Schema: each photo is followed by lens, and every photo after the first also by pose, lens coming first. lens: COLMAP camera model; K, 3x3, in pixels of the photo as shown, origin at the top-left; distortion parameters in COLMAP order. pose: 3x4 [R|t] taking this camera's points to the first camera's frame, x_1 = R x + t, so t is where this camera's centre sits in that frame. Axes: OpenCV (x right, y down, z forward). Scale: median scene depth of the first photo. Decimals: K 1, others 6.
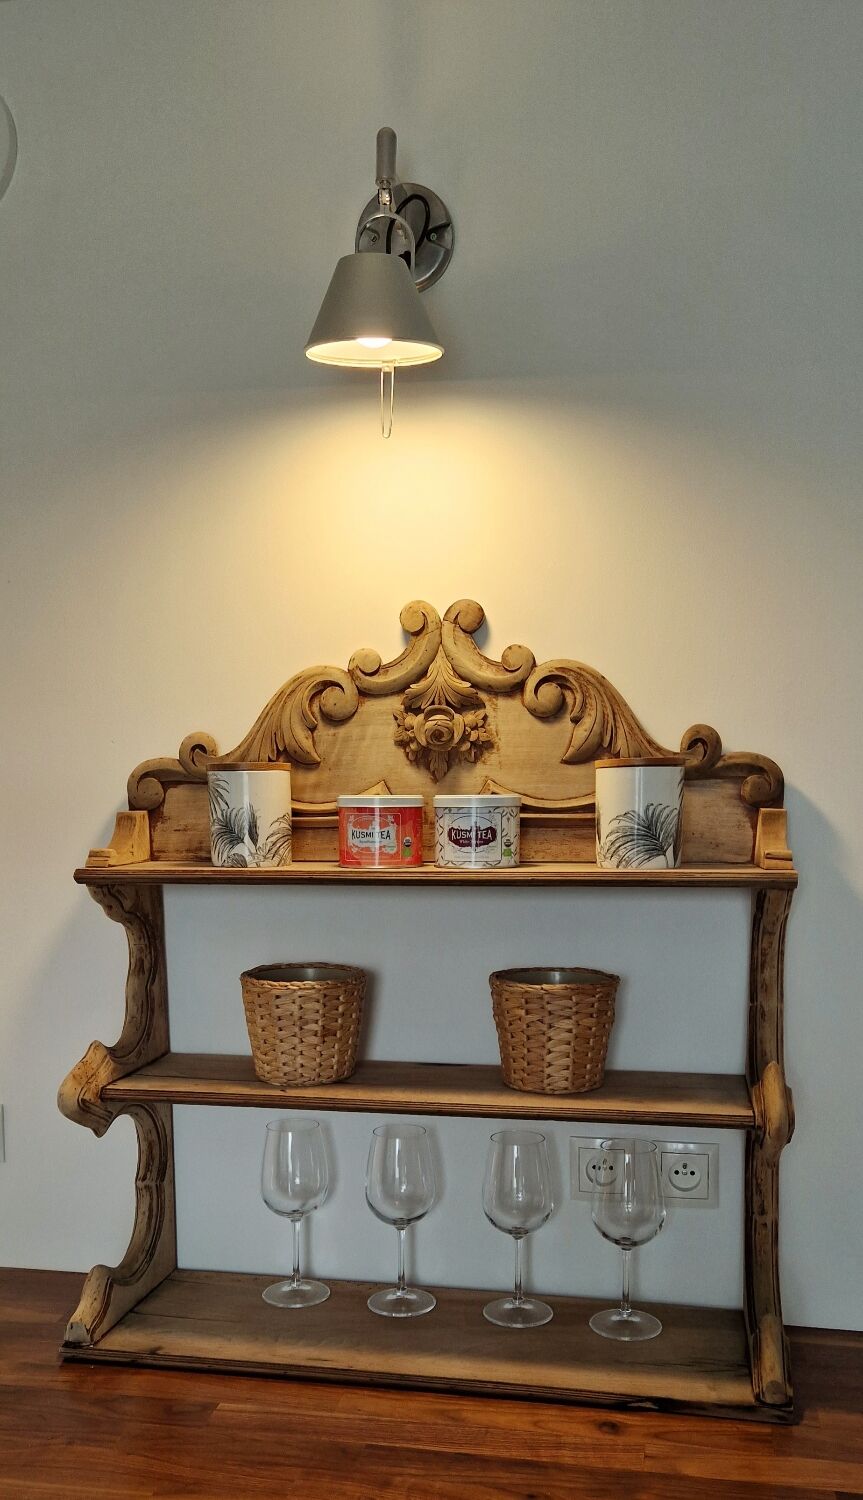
lens RADIAL K [[1260.6, 0, 435.9], [0, 1260.6, 941.4], [0, 0, 1]] dist [0.066178, -0.053550]
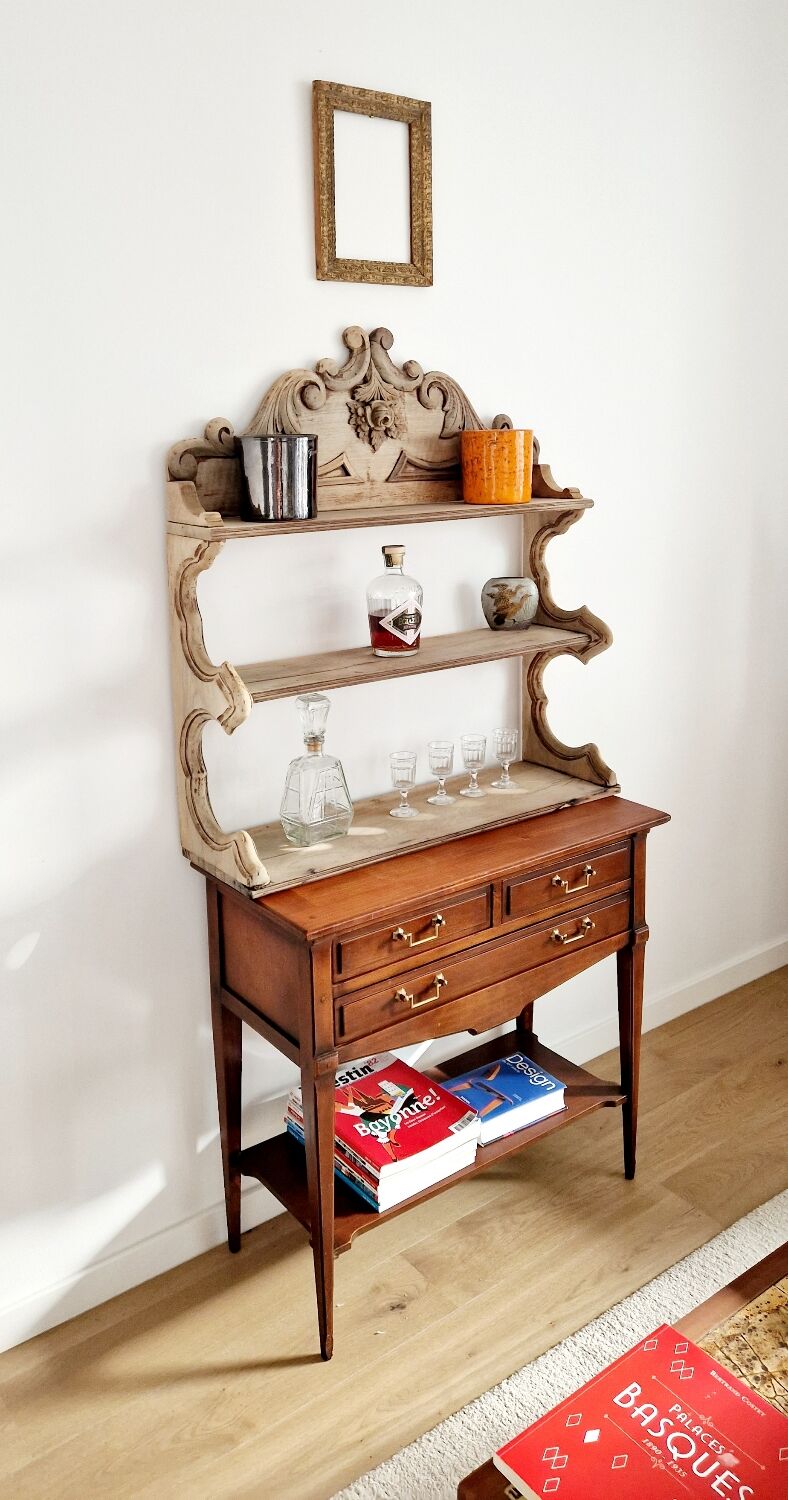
lens RADIAL K [[1148.3, 0, 392.1], [0, 1148.3, 642.6], [0, 0, 1]] dist [0.072001, -0.064758]
pose [[0.671858, -0.143642, 0.726618, -1.002598], [0.100229, 0.989623, 0.102959, -0.043882], [-0.733867, 0.003655, 0.679283, 0.078415]]
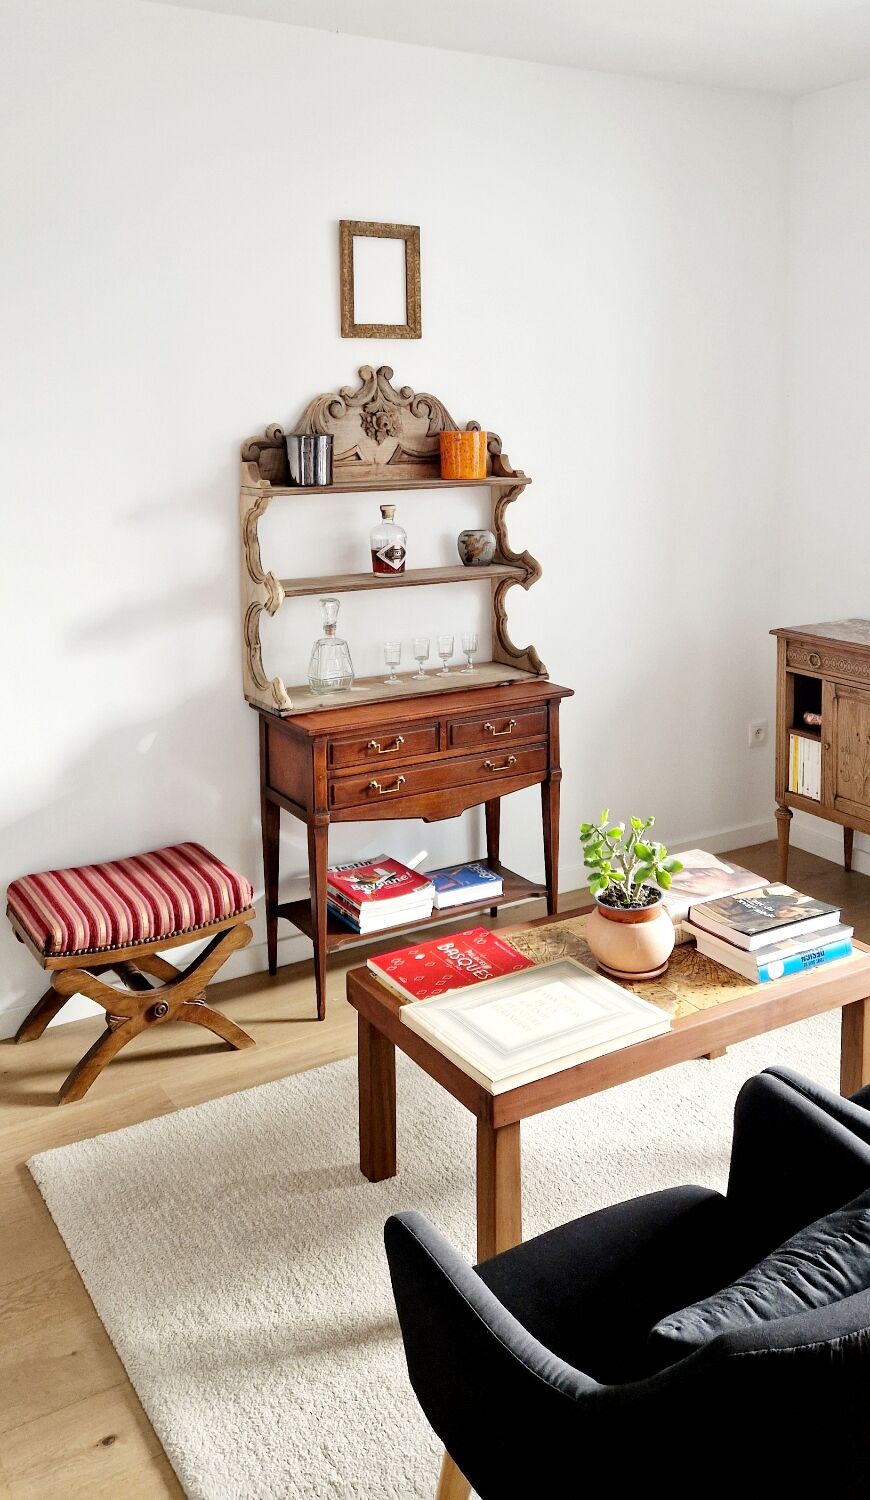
lens RADIAL K [[1273.9, 0, 441.4], [0, 1273.9, 549.3], [0, 0, 1]] dist [0.074098, 0.006548]
pose [[0.741990, -0.072738, 0.666454, -1.470566], [0.084354, 0.996326, 0.014825, 0.035292], [-0.665083, 0.045218, 0.745399, -0.777400]]
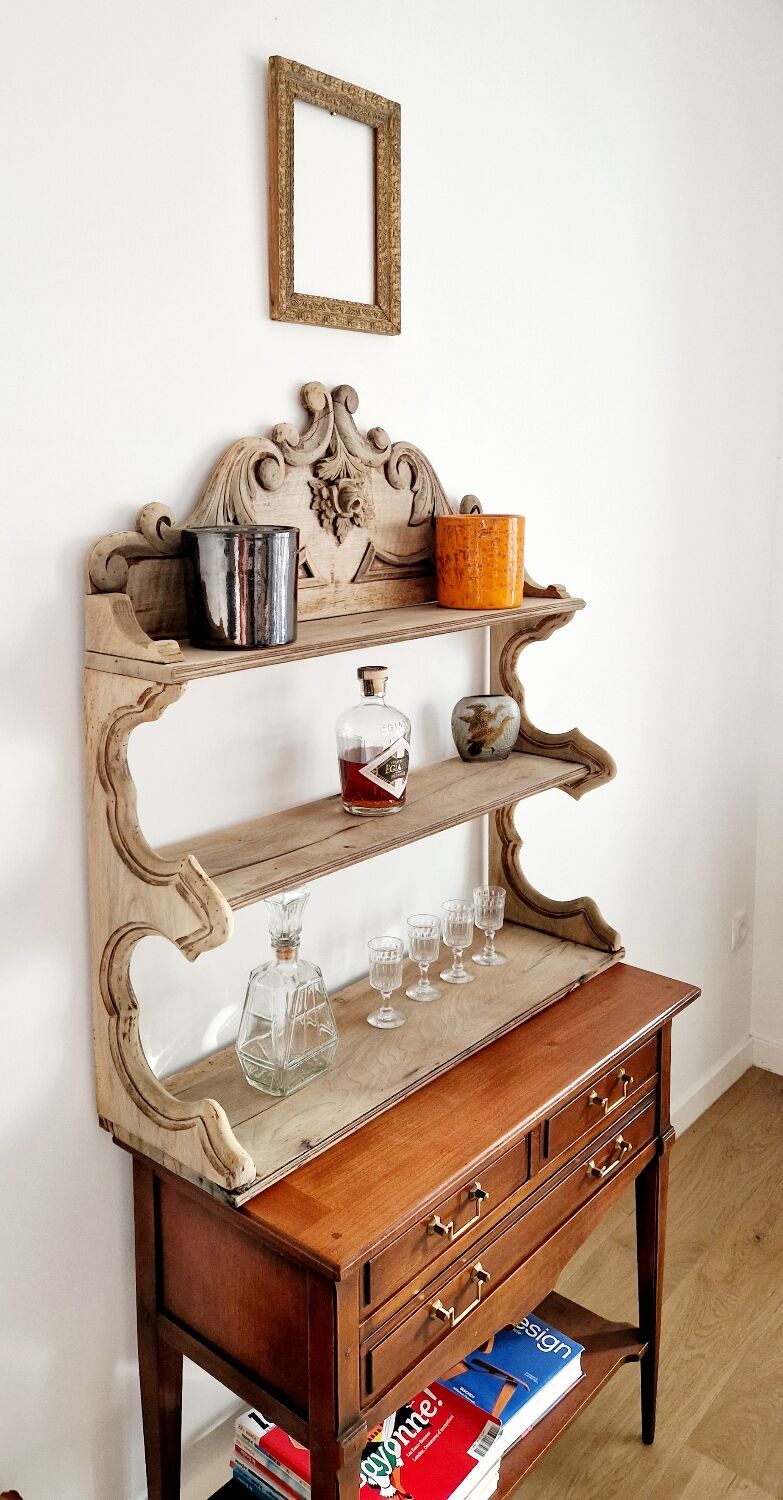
lens RADIAL K [[1141.1, 0, 386.3], [0, 1141.1, 638.1], [0, 0, 1]] dist [0.067343, -0.061416]
pose [[0.490957, -0.118600, 0.863073, -0.875497], [0.105237, 0.991509, 0.076386, -0.119488], [-0.864804, 0.053325, 0.499269, 0.468404]]
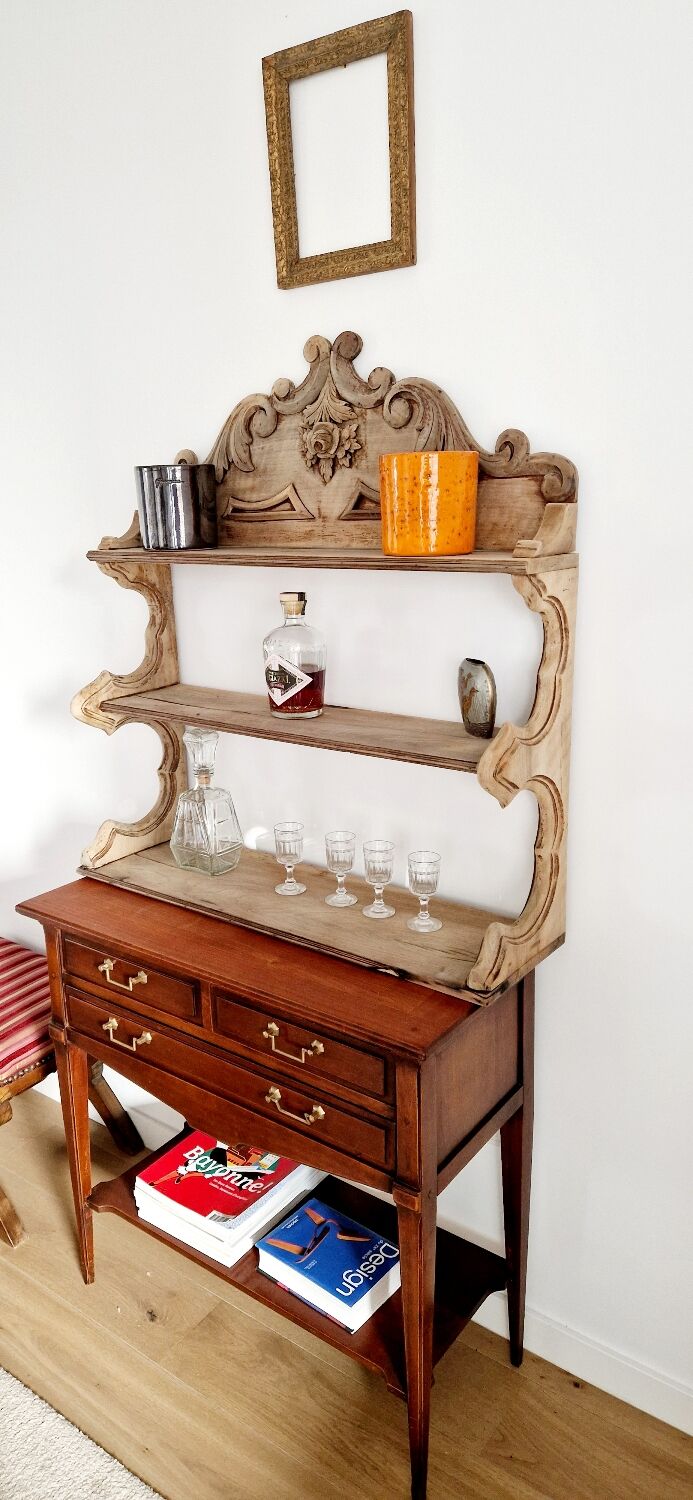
lens RADIAL K [[1011.1, 0, 313.6], [0, 1011.1, 743.8], [0, 0, 1]] dist [0.060122, -0.045038]
pose [[0.891950, 0.093759, -0.442306, 0.473865], [-0.034412, 0.989503, 0.140357, -0.010467], [0.450823, -0.109971, 0.885813, 0.058734]]
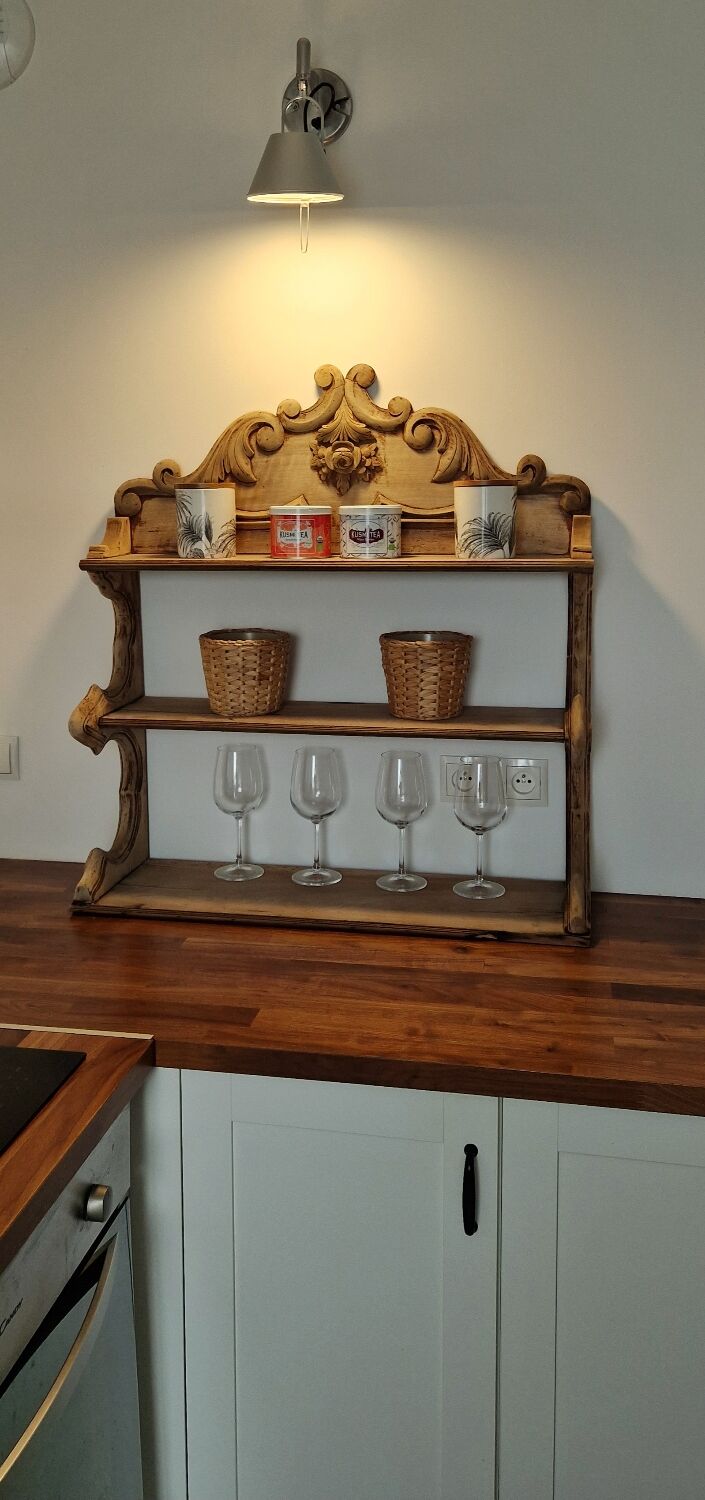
lens RADIAL K [[1198.9, 0, 355.3], [0, 1198.9, 619.3], [0, 0, 1]] dist [0.070671, -0.042390]
pose [[0.999998, -0.002137, 0.000501, 0.014930], [0.002141, 0.999969, -0.007534, 0.018026], [-0.000485, 0.007535, 0.999971, -0.308295]]
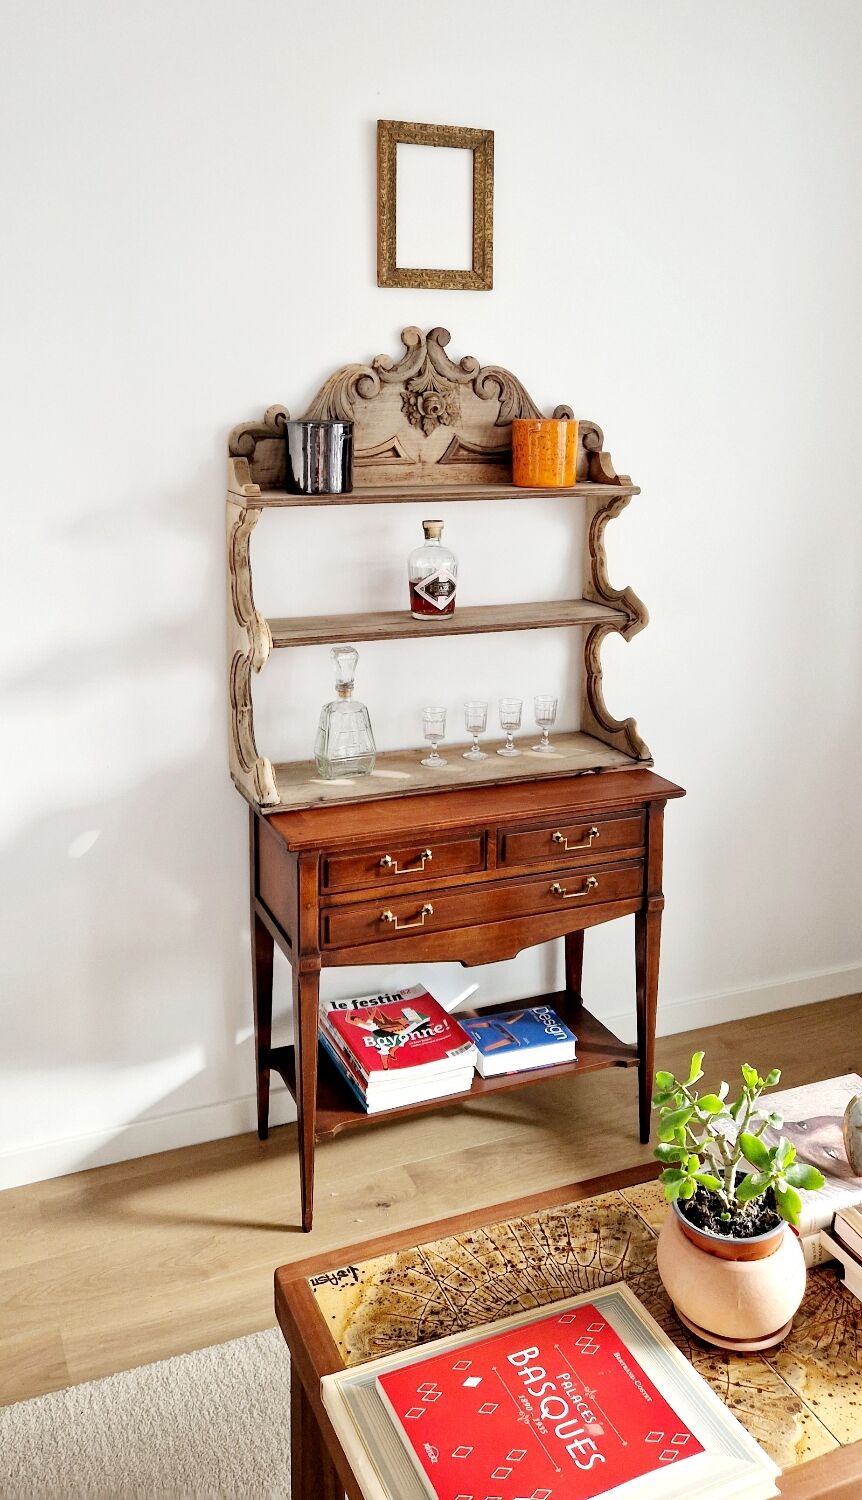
lens RADIAL K [[1260.6, 0, 424.8], [0, 1260.6, 575.8], [0, 0, 1]] dist [0.066178, -0.053550]
pose [[0.833726, -0.070046, 0.547718, -0.926662], [0.053129, 0.997495, 0.046695, -0.023216], [-0.549617, -0.009831, 0.835359, -0.378626]]
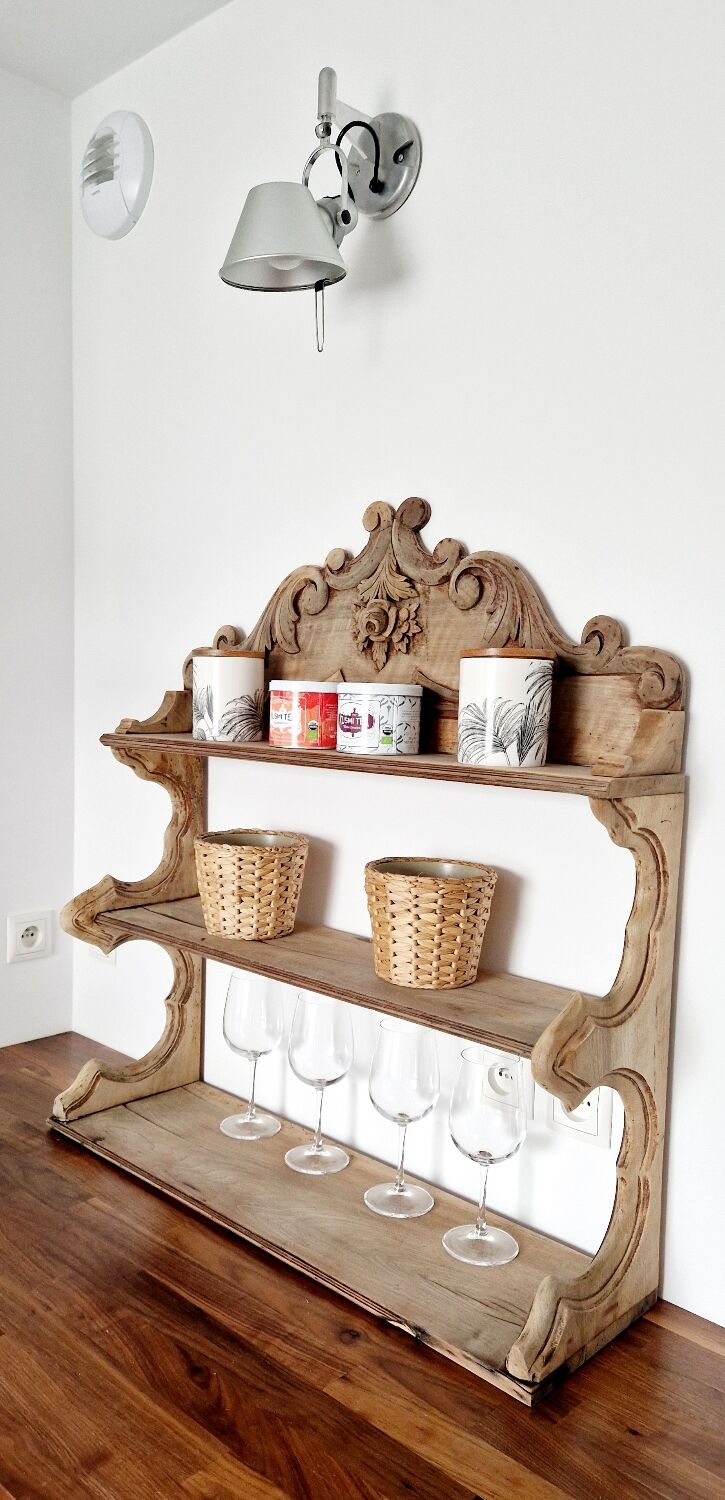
lens RADIAL K [[1063.5, 0, 341.1], [0, 1063.5, 784.0], [0, 0, 1]] dist [0.062179, -0.031971]
pose [[0.842907, 0.082206, -0.531742, 0.459605], [-0.101384, 0.994823, -0.006914, -0.024383], [0.528421, 0.059738, 0.846878, 0.241782]]
